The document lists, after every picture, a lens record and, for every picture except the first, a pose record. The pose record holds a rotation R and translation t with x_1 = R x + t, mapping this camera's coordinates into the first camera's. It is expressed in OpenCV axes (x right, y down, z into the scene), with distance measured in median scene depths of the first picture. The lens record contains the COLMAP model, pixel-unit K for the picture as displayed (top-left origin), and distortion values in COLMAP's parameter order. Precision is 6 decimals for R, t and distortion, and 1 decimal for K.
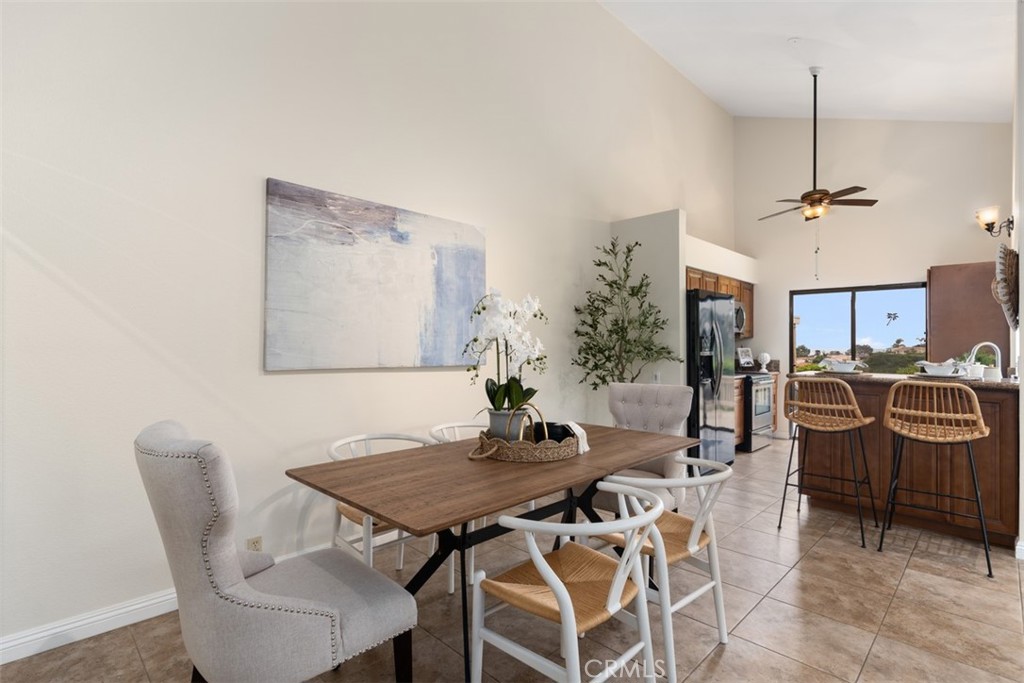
lens RADIAL K [[494.8, 0, 513.0], [0, 494.8, 346.9], [0, 0, 1]] dist [0.014775, -0.000257]
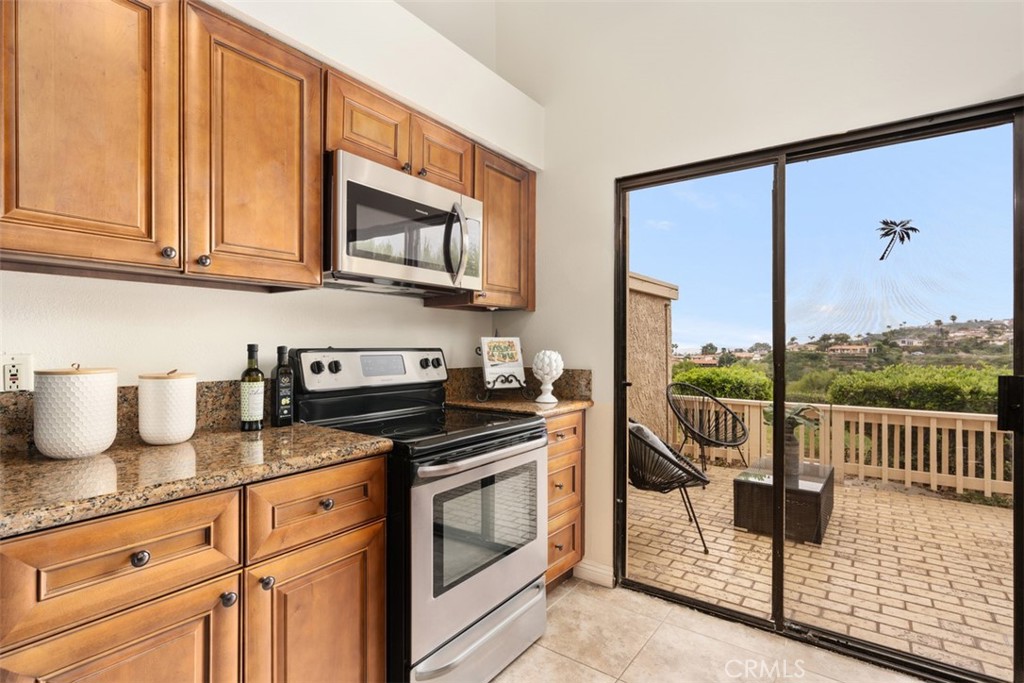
lens RADIAL K [[494.8, 0, 510.4], [0, 494.8, 337.9], [0, 0, 1]] dist [0.014775, -0.000257]
pose [[0.993737, -0.004540, 0.111655, 0.587126], [0.005468, 0.999953, -0.008004, 0.008441], [-0.111613, 0.008565, 0.993715, 0.868019]]
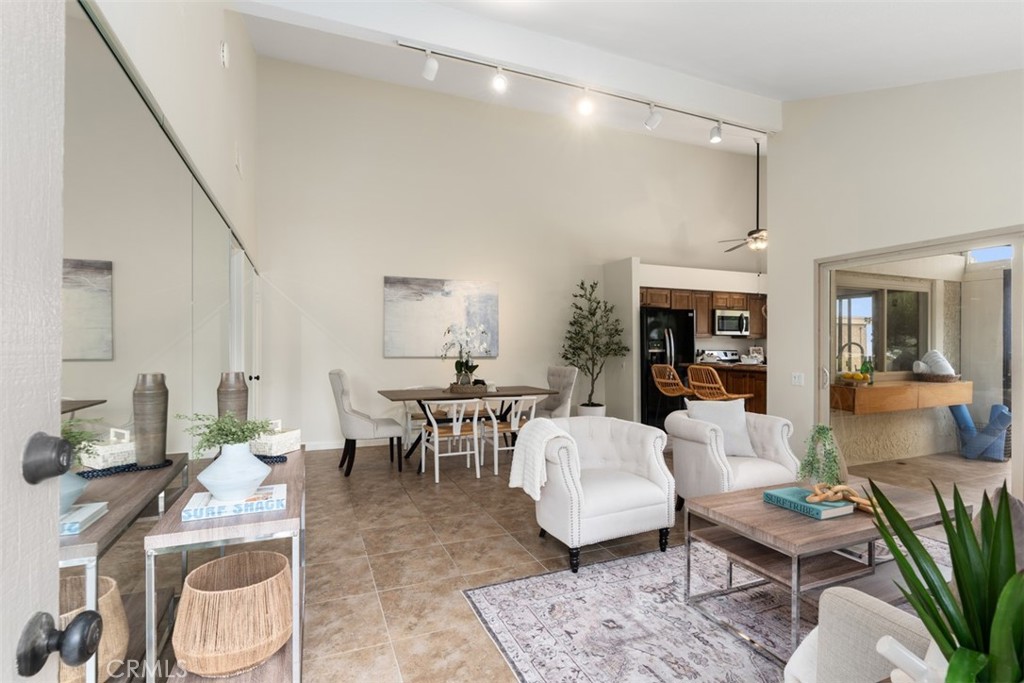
lens RADIAL K [[494.8, 0, 515.4], [0, 494.8, 346.2], [0, 0, 1]] dist [0.014775, -0.000257]
pose [[0.914081, -0.004095, -0.405511, 0.569355], [0.002586, 0.999988, -0.004271, 0.004679], [0.405523, 0.002855, 0.914080, -0.500683]]
